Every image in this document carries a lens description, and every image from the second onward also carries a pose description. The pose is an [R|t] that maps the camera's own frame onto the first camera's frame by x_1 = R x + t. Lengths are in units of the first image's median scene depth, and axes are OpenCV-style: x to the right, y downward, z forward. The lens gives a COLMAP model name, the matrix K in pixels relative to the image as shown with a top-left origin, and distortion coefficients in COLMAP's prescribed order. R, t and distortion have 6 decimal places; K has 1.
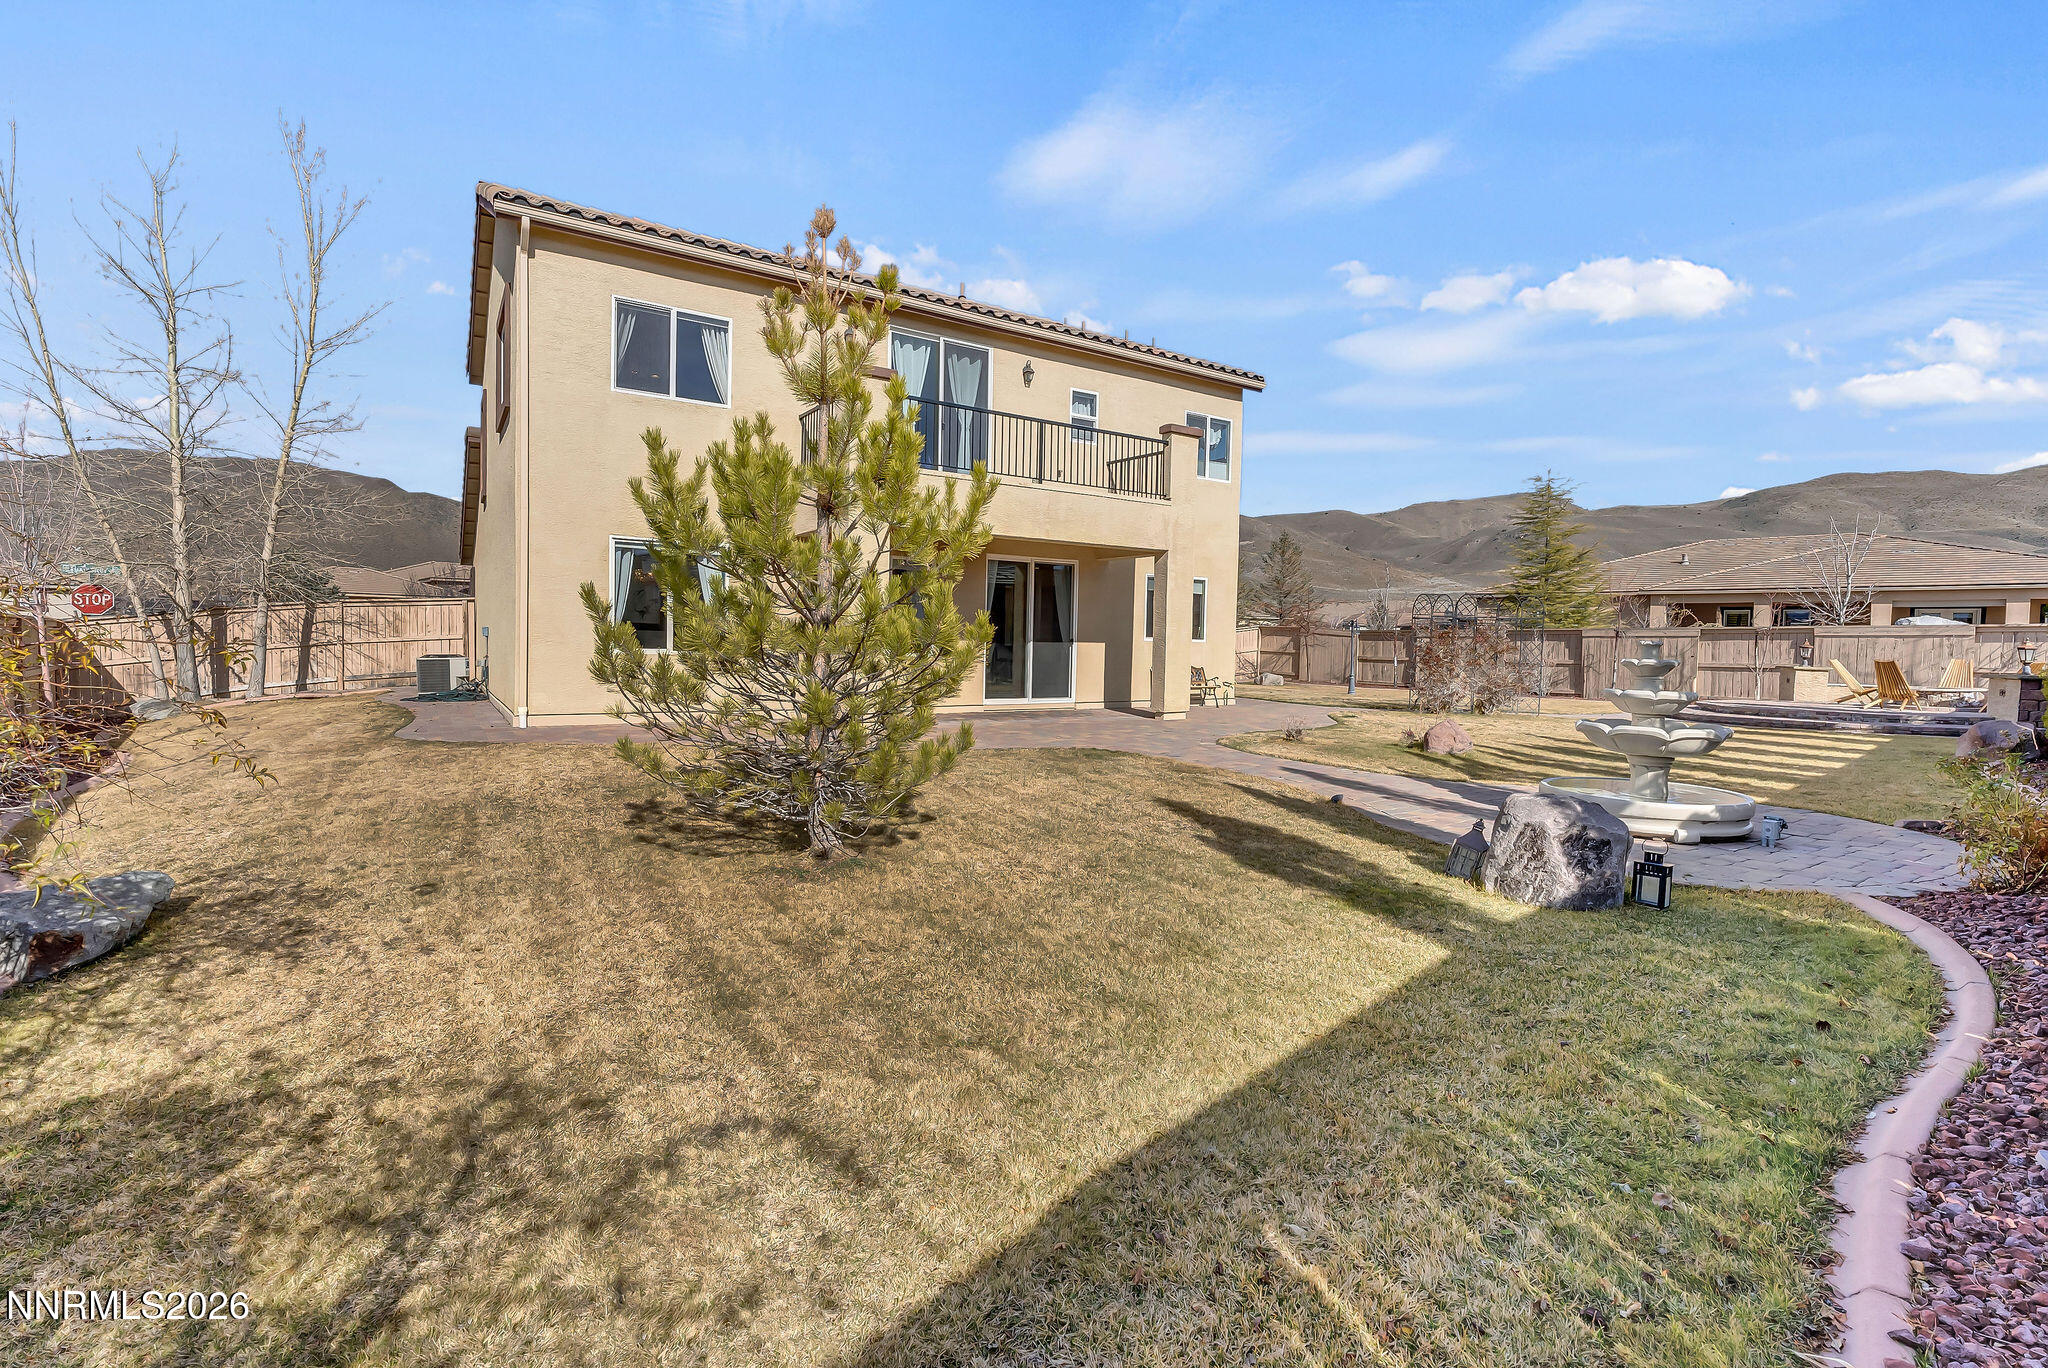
lens RADIAL K [[914.9, 0, 1023.2], [0, 914.9, 673.2], [0, 0, 1]] dist [-0.001912, -0.000058]
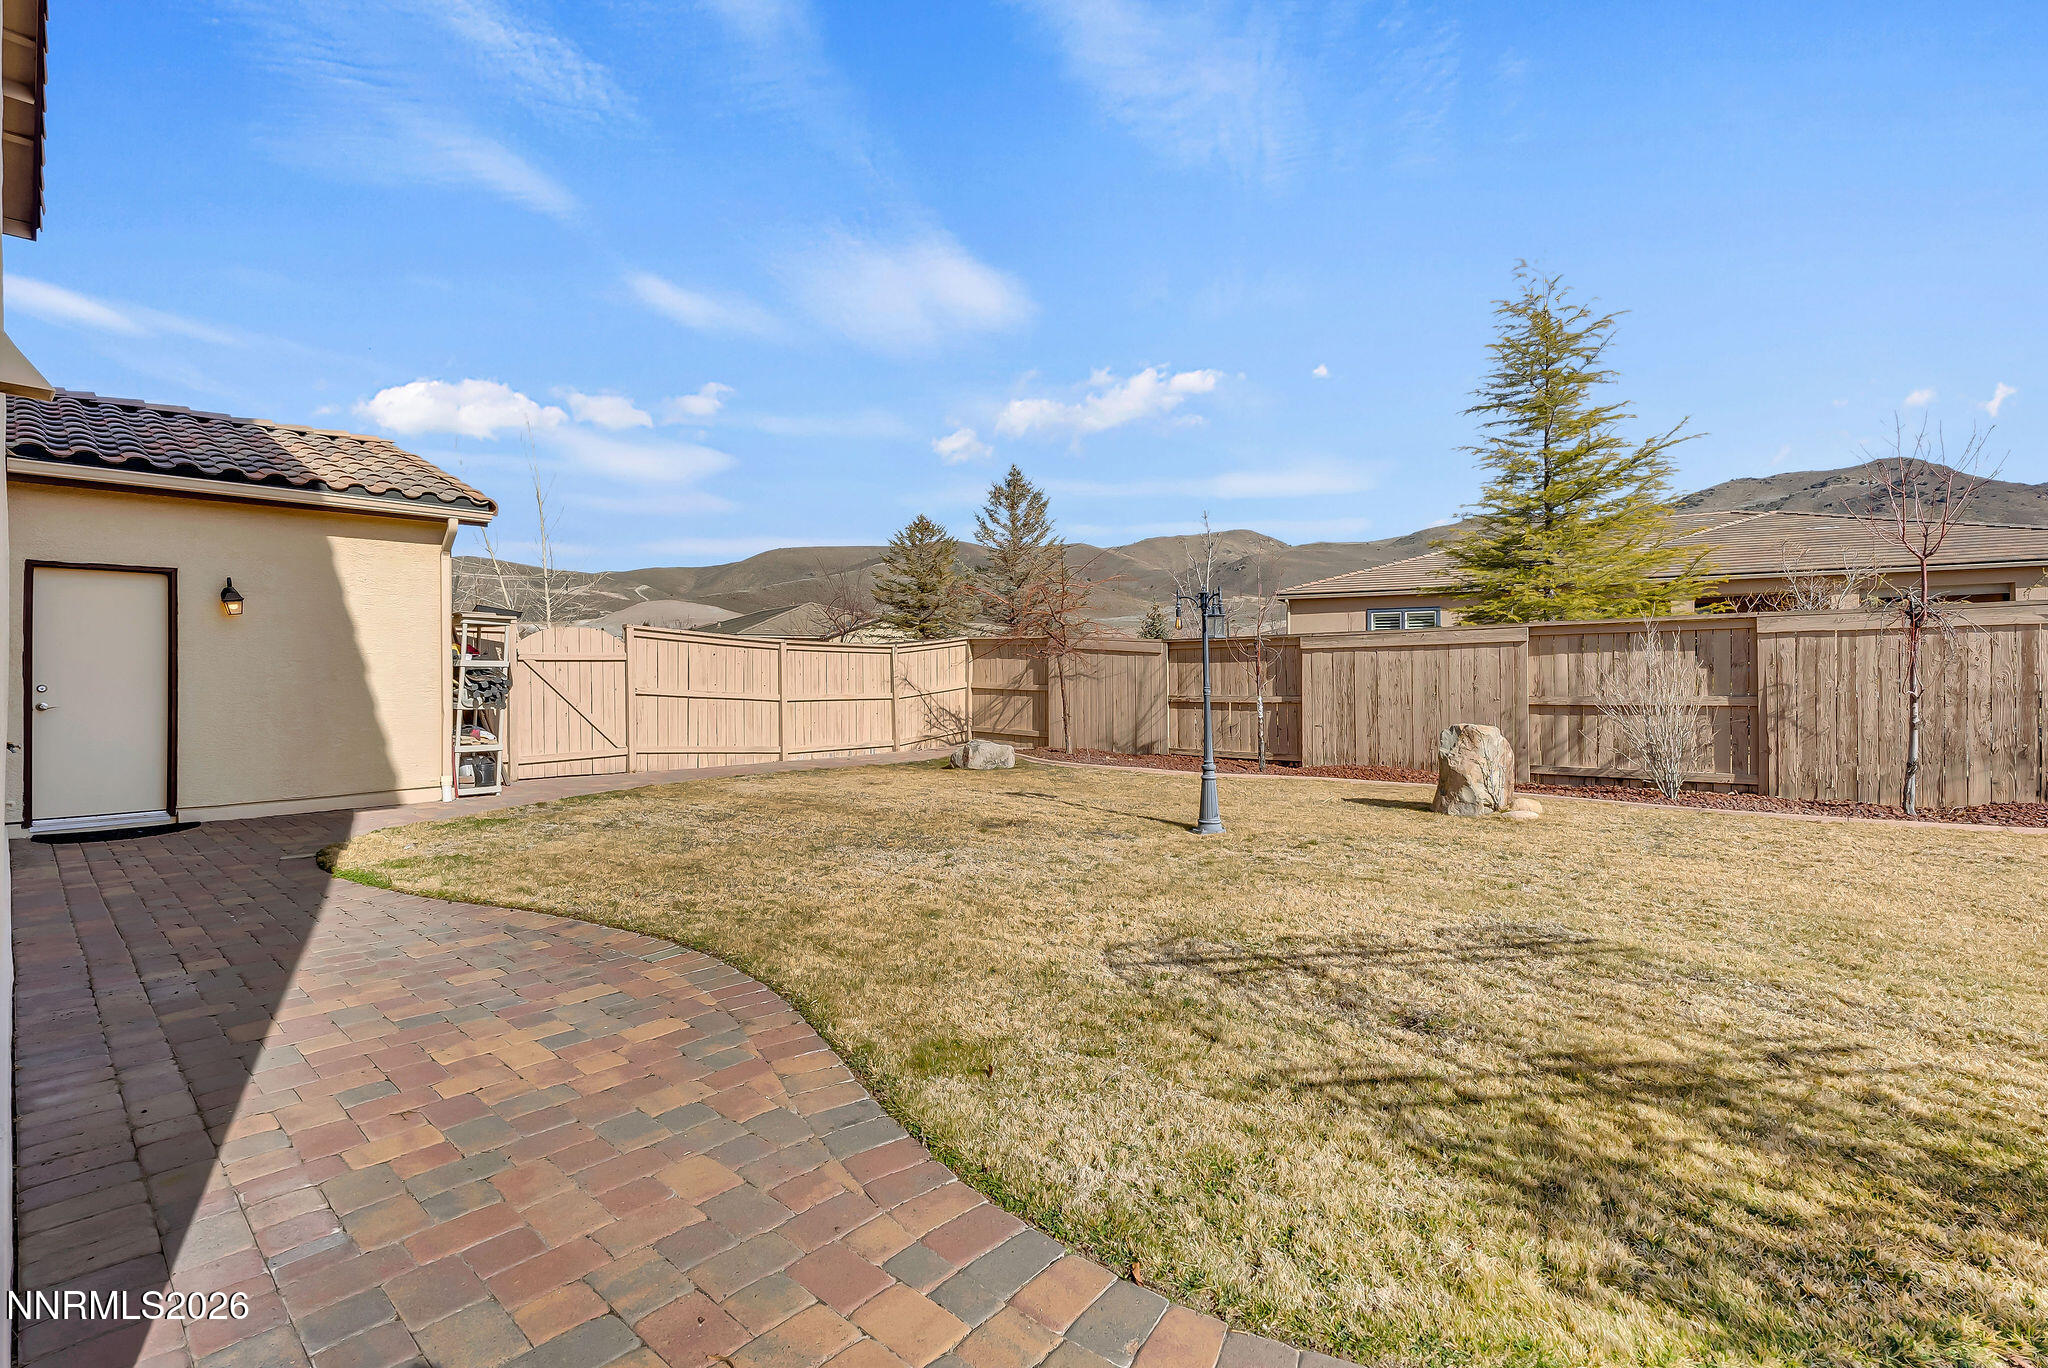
lens RADIAL K [[914.9, 0, 1026.1], [0, 914.9, 674.4], [0, 0, 1]] dist [-0.001912, -0.000058]
pose [[0.963403, -0.024930, 0.266895, 0.159185], [0.034055, 0.998981, -0.029615, -0.016573], [-0.265884, 0.037620, 0.963271, 0.526291]]
